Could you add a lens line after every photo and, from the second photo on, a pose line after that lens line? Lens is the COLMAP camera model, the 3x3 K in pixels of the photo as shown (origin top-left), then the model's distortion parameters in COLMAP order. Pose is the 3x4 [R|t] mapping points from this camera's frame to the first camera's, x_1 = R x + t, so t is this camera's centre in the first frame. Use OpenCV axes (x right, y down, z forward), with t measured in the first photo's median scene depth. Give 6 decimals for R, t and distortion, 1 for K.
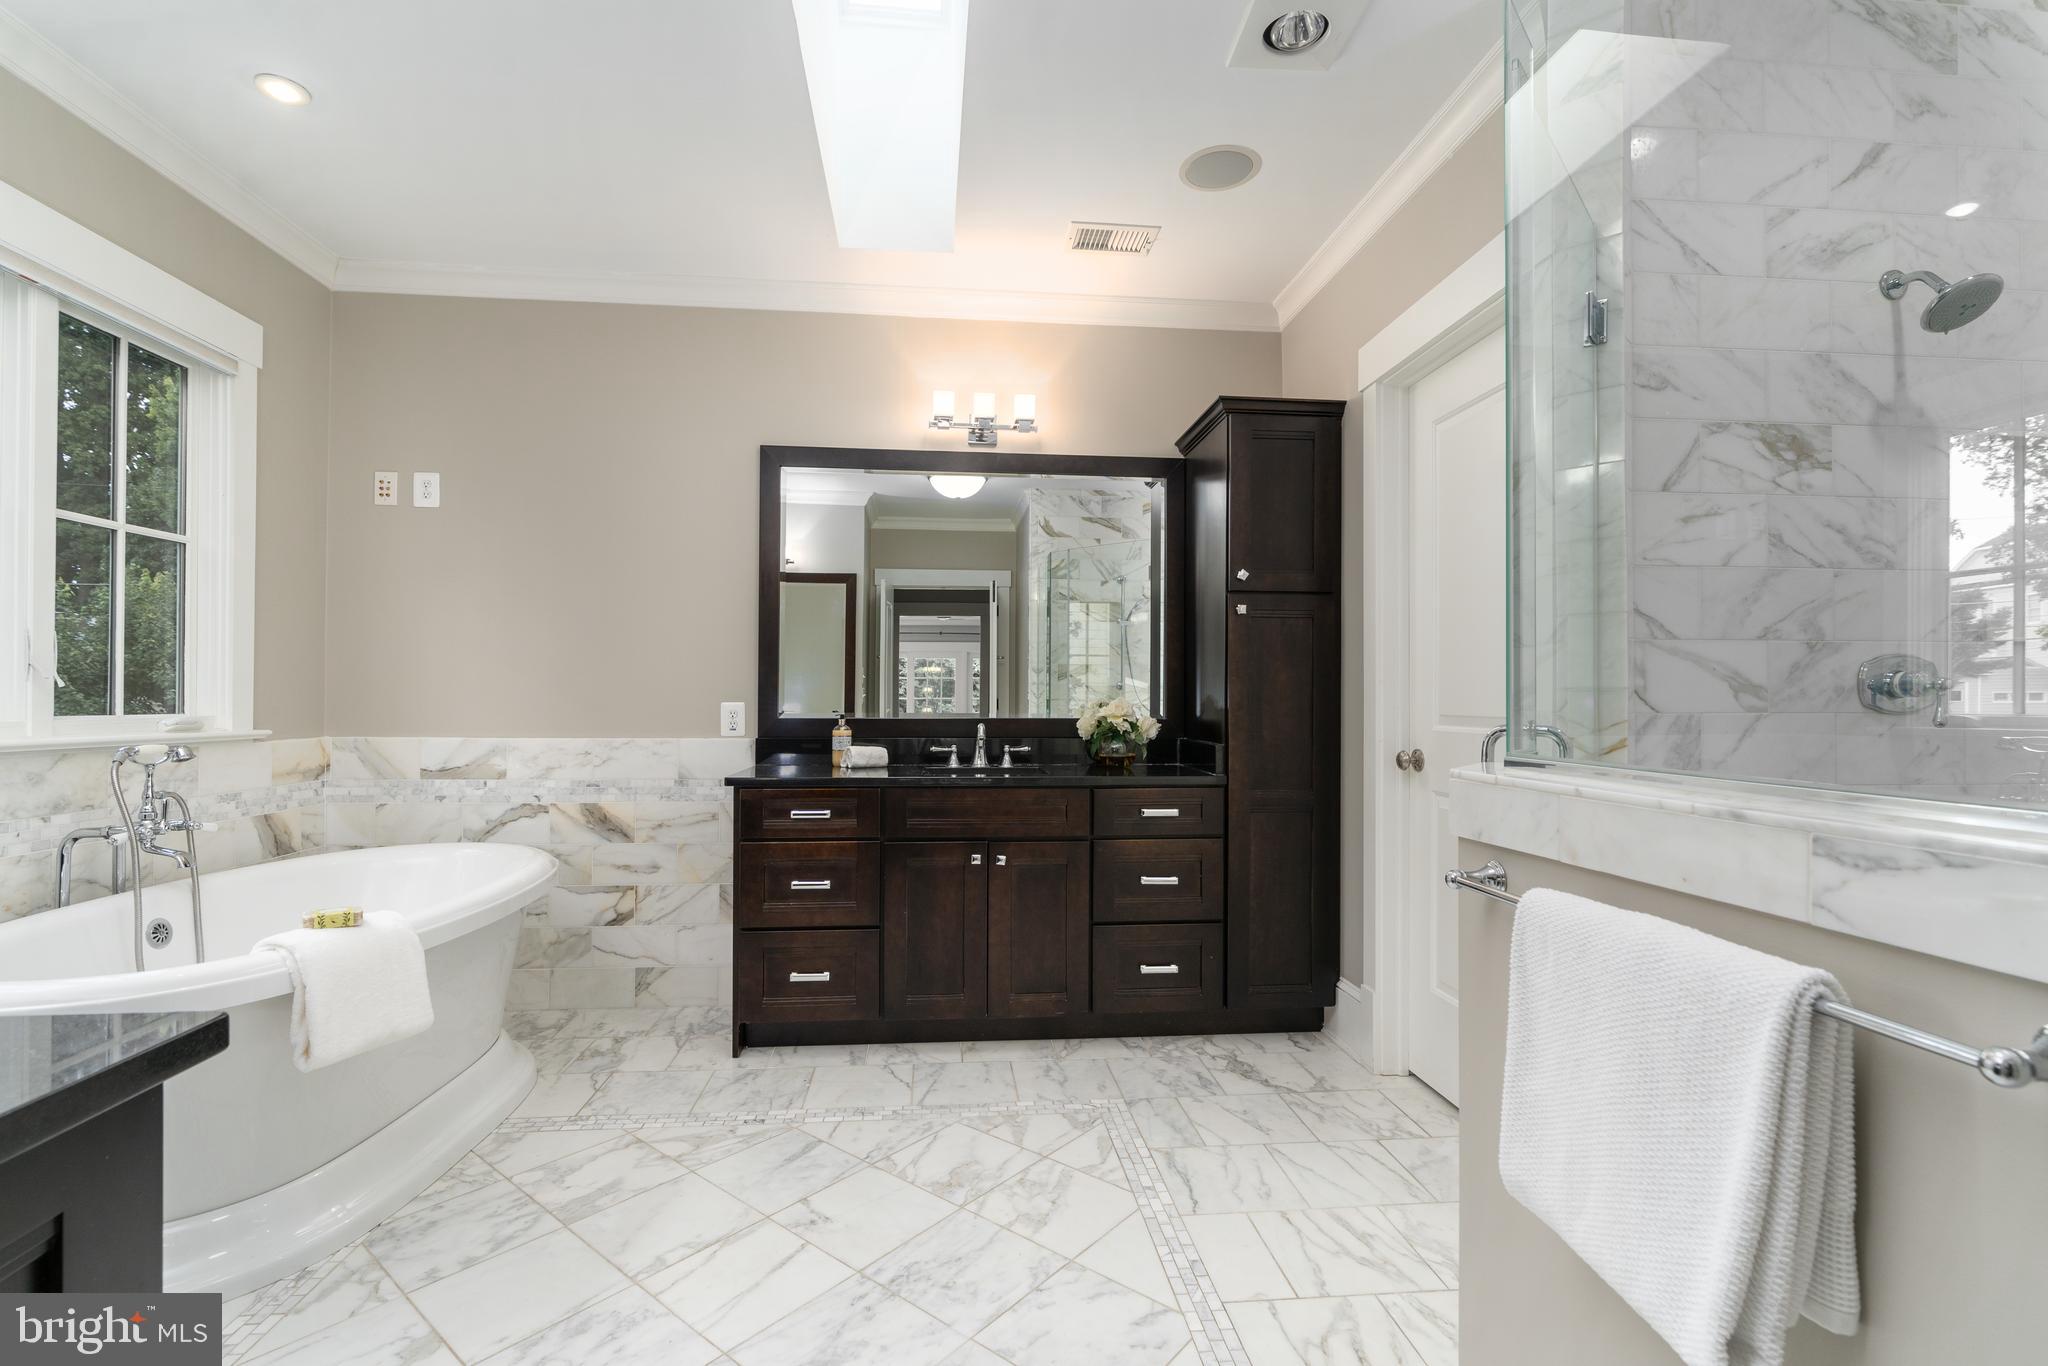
lens RADIAL K [[924.2, 0, 1027.8], [0, 924.2, 696.2], [0, 0, 1]] dist [-0.002165, -0.000207]
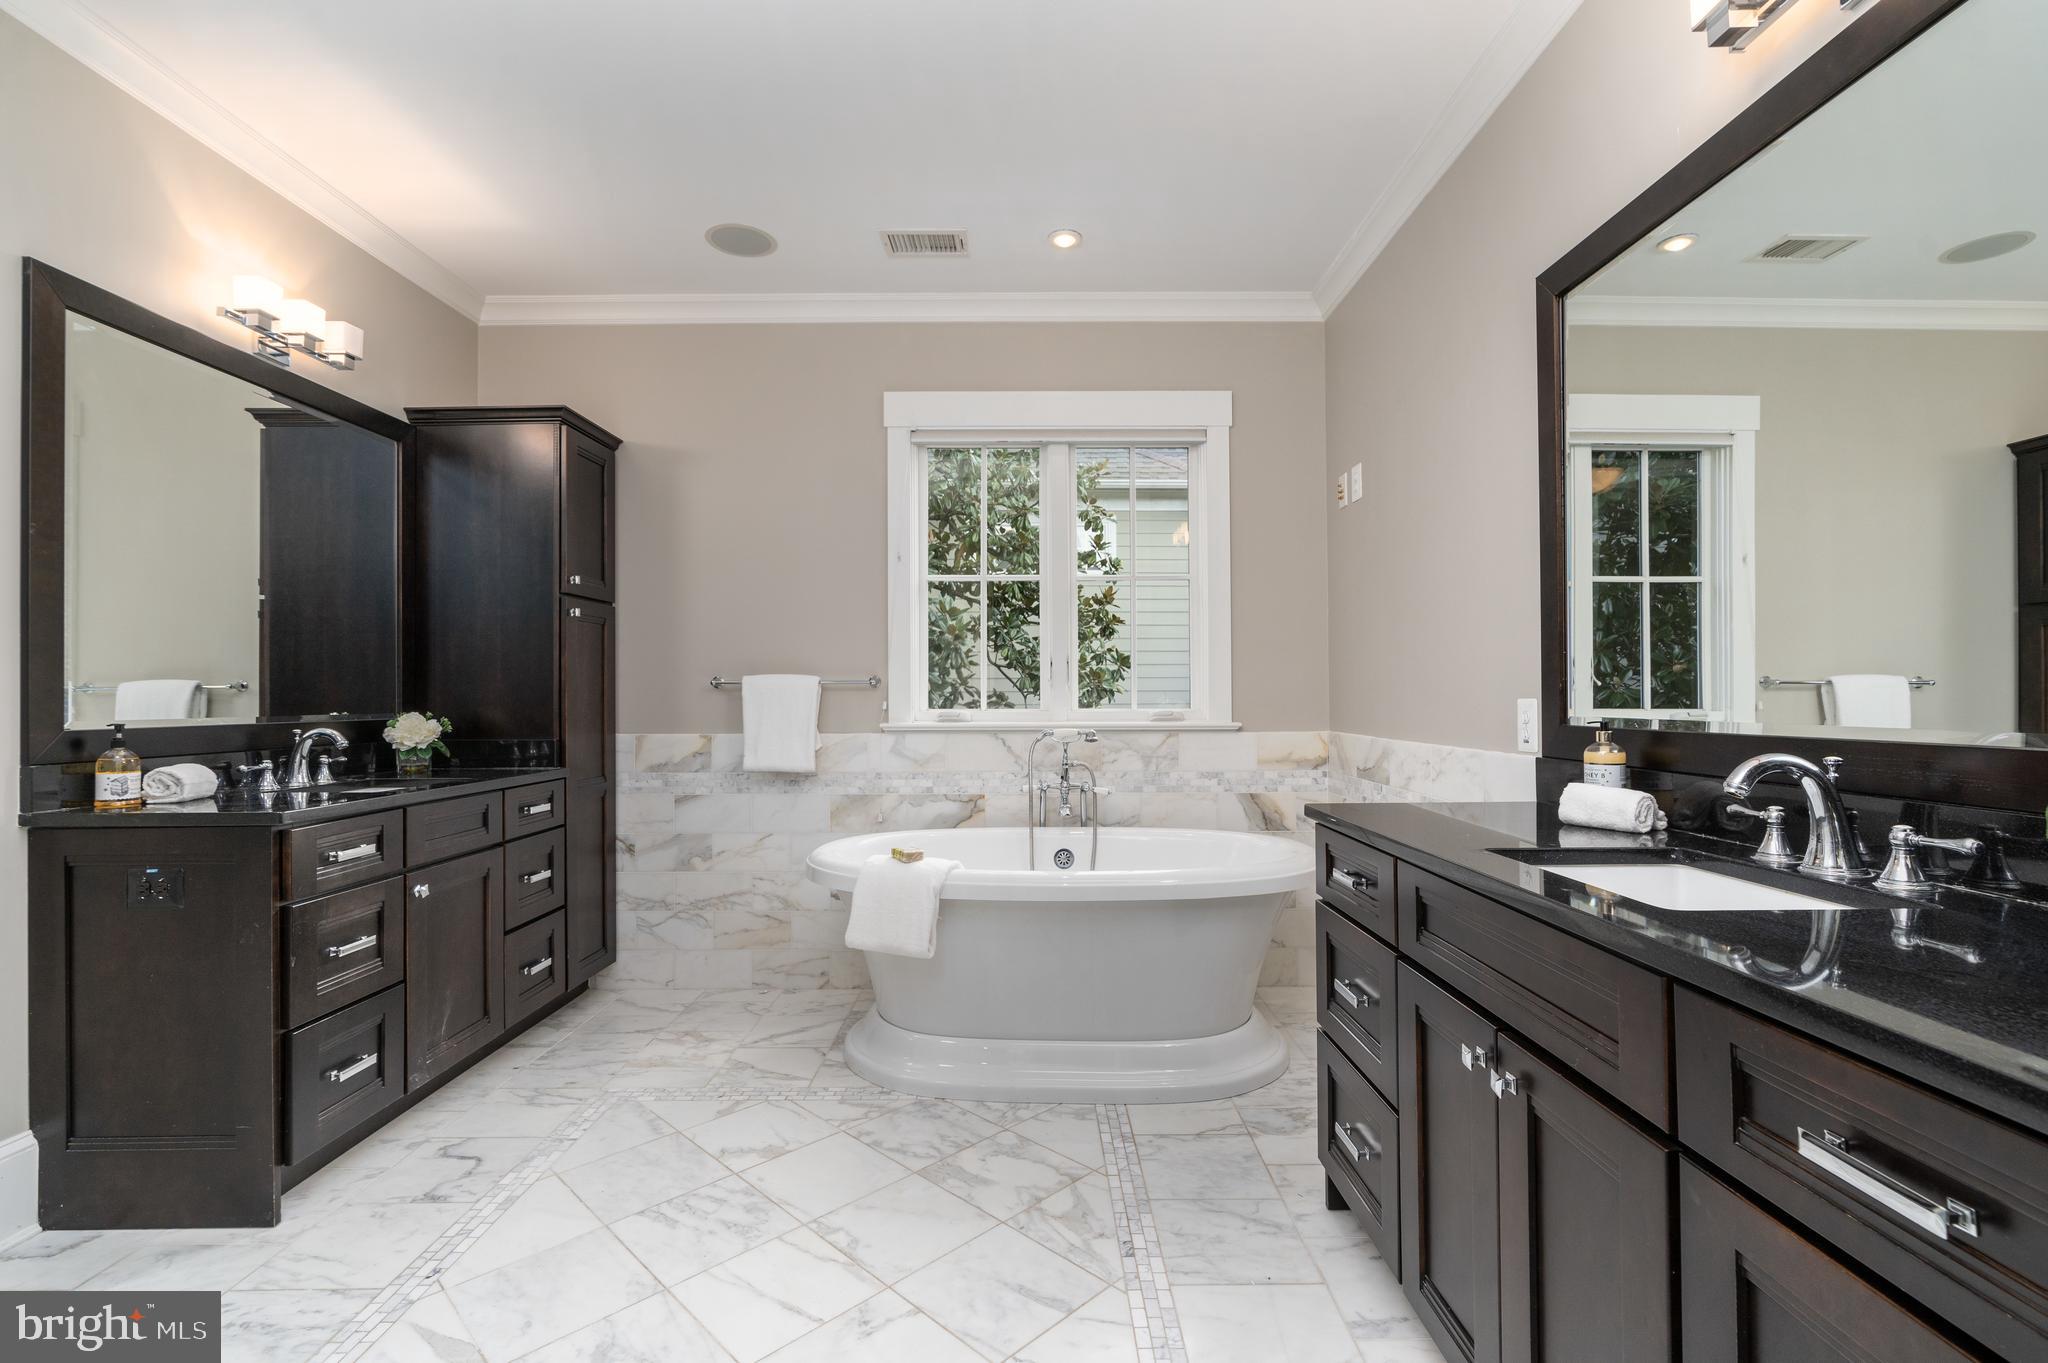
lens RADIAL K [[924.2, 0, 1030.4], [0, 924.2, 684.1], [0, 0, 1]] dist [-0.002165, -0.000207]
pose [[-0.095558, -0.017415, -0.995272, 0.462683], [0.009126, 0.999790, -0.018370, 0.006860], [0.995382, -0.010838, -0.095379, 0.963832]]
